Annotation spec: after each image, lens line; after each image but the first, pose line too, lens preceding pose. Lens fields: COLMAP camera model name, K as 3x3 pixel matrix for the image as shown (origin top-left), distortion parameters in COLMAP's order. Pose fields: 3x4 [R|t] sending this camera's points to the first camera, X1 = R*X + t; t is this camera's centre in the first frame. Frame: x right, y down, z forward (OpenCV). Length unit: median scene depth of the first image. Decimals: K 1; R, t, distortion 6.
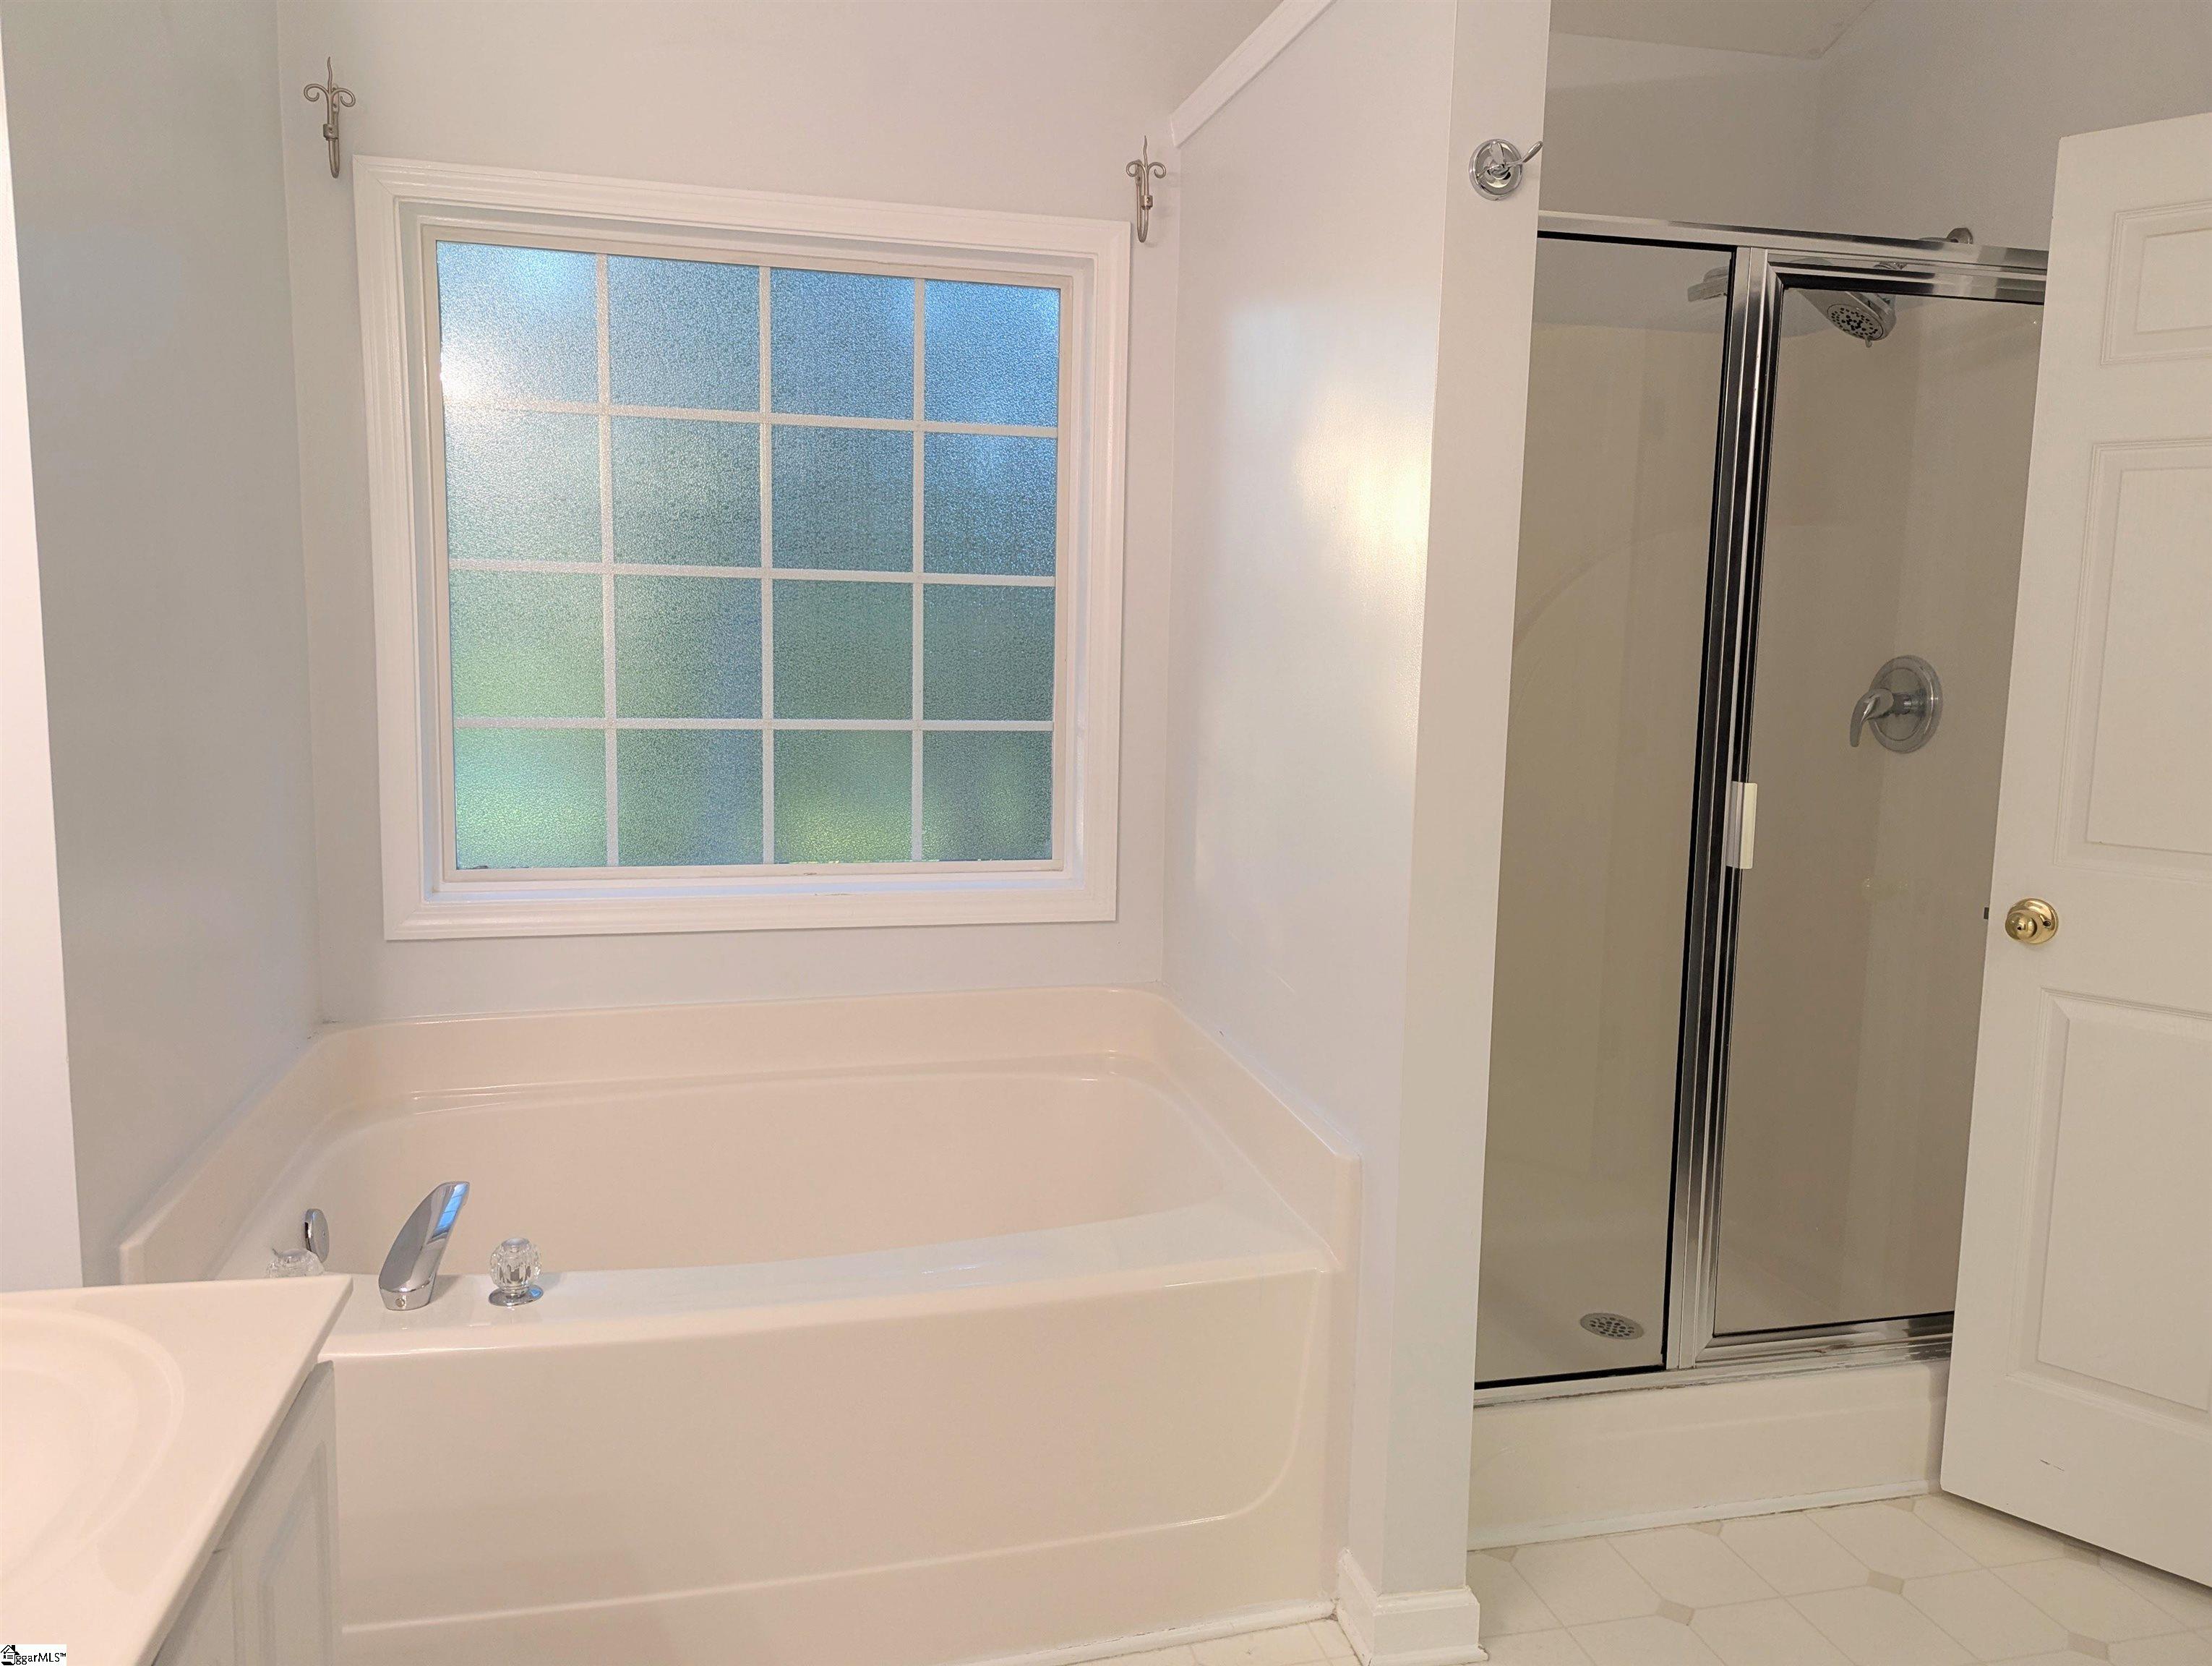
lens RADIAL K [[1601.1, 0, 1105.3], [0, 1601.1, 812.2], [0, 0, 1]] dist [0.068786, -0.064396]
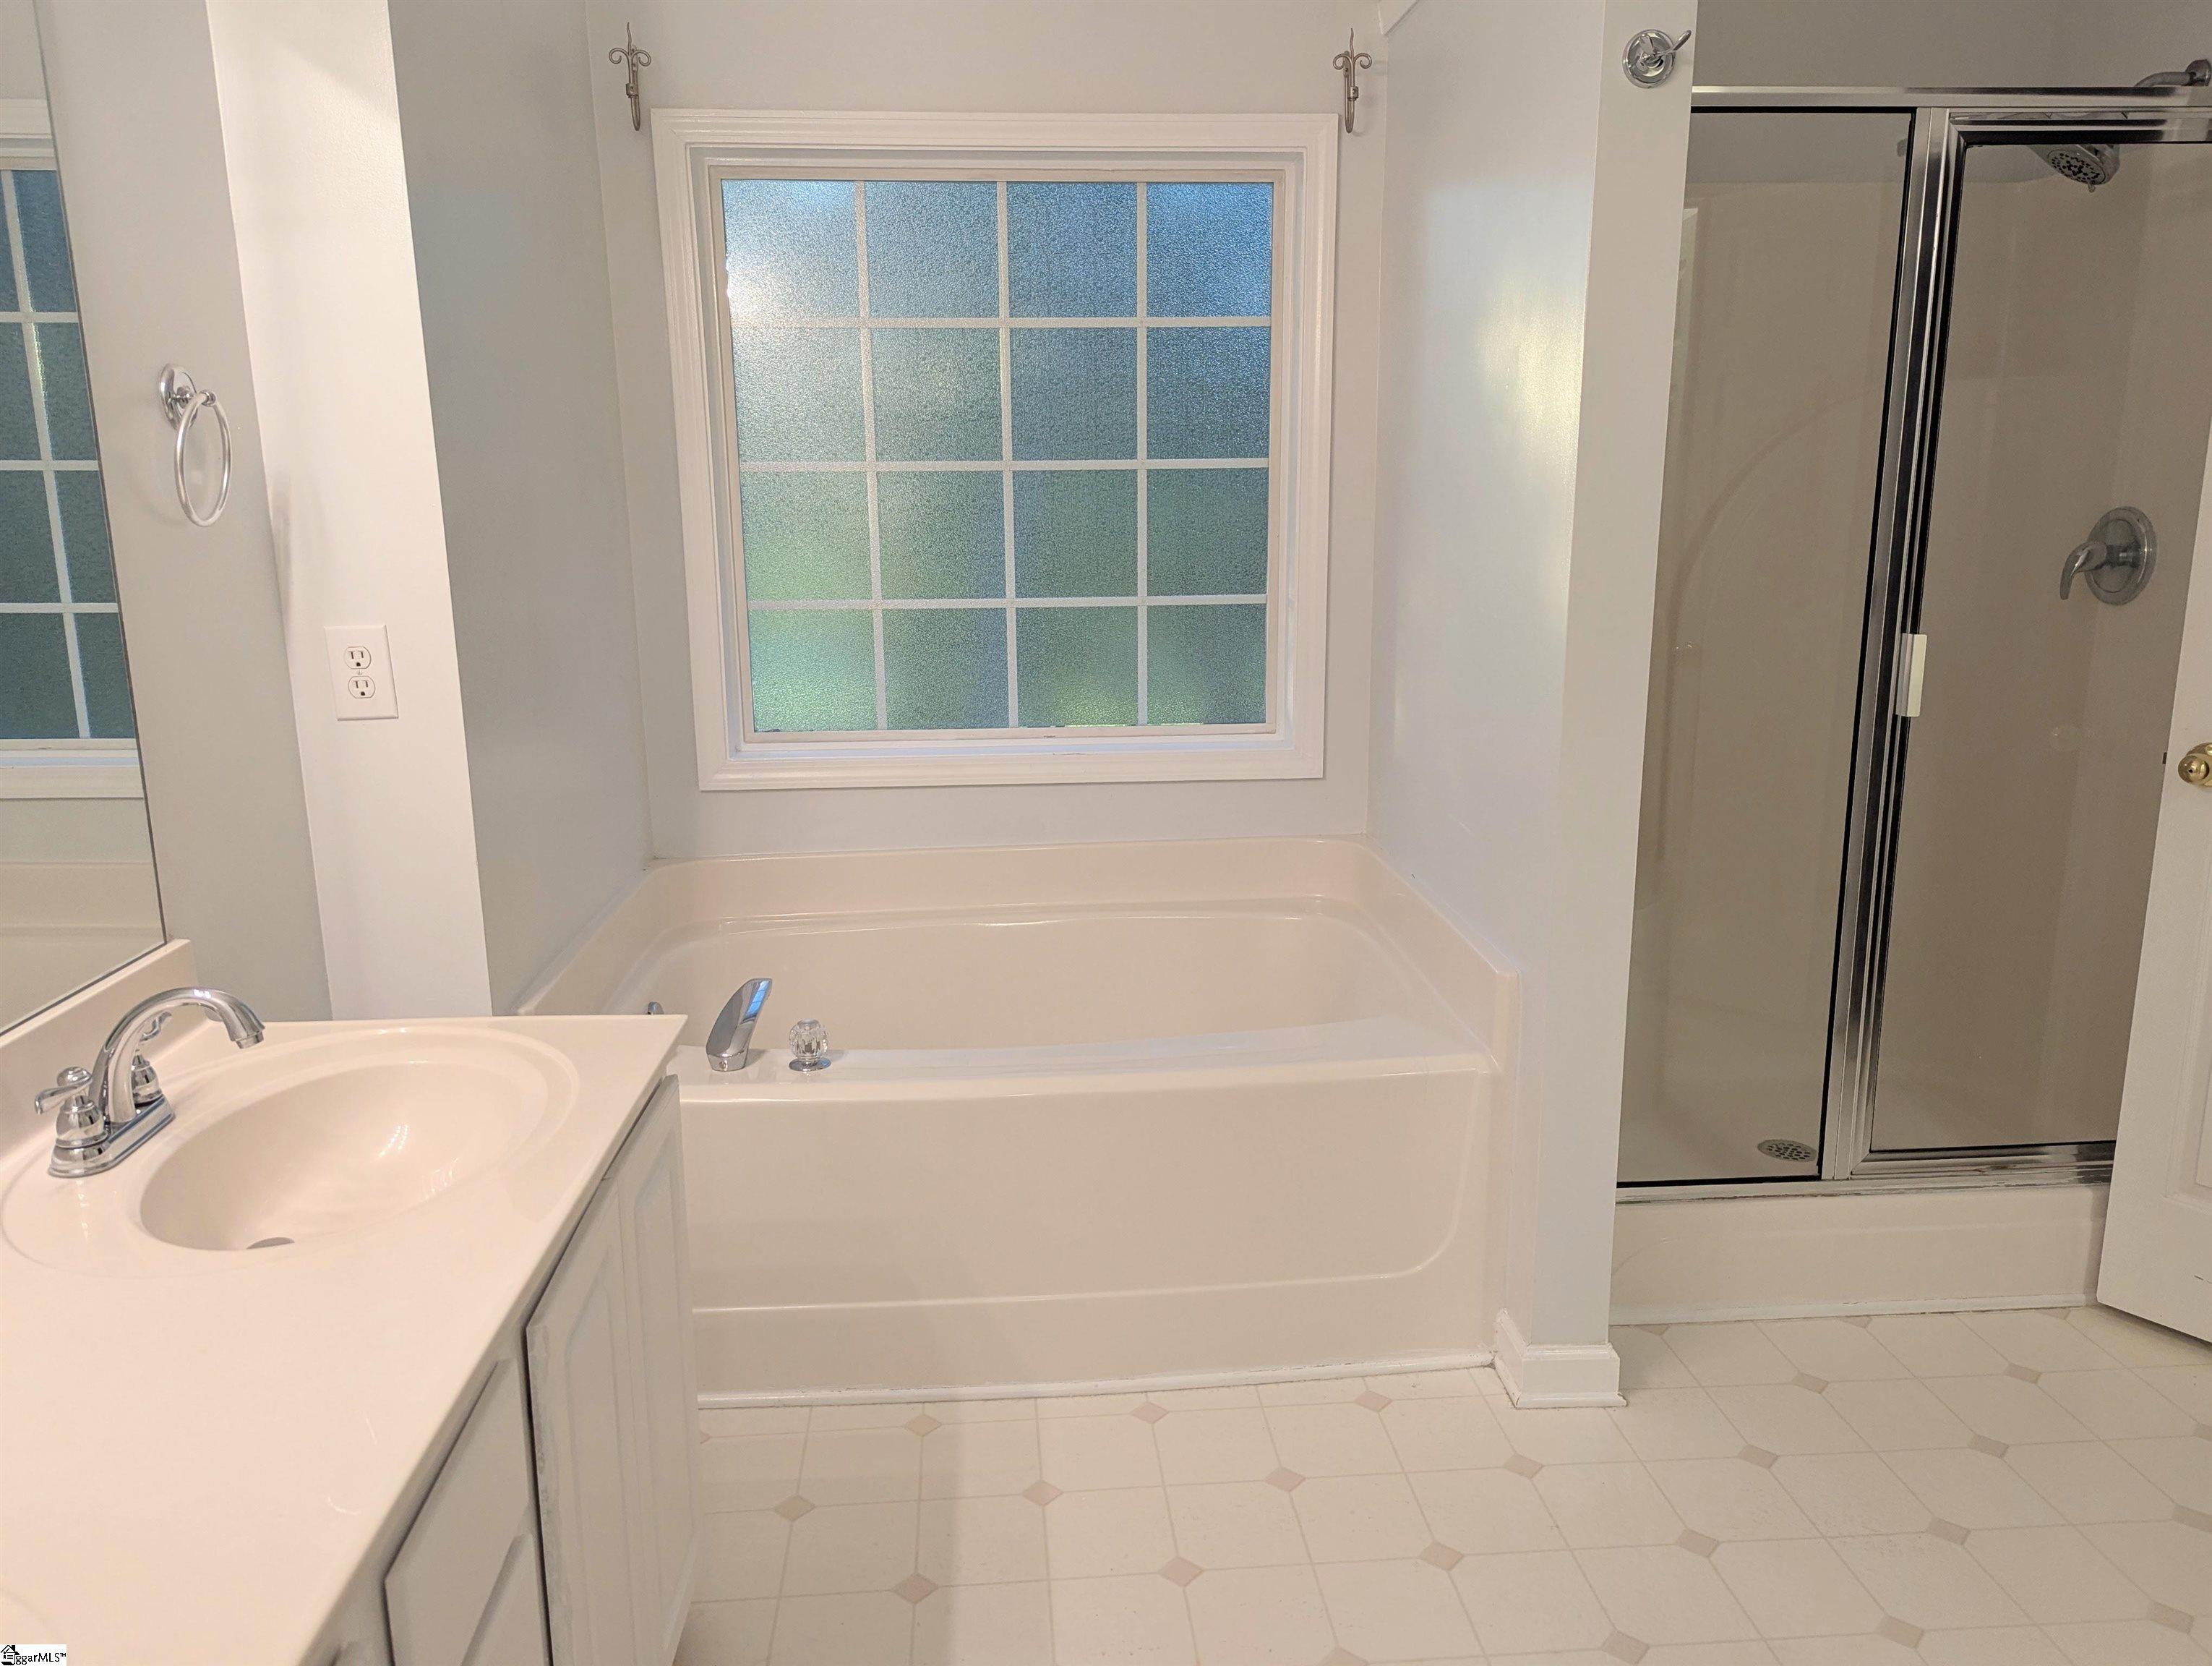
lens RADIAL K [[1601.1, 0, 1109.3], [0, 1601.1, 840.2], [0, 0, 1]] dist [0.068786, -0.064396]
pose [[0.986168, 0.004071, -0.165697, 0.051103], [0.010335, 0.996243, 0.085986, 0.017253], [0.165424, -0.086509, 0.982421, -0.121228]]
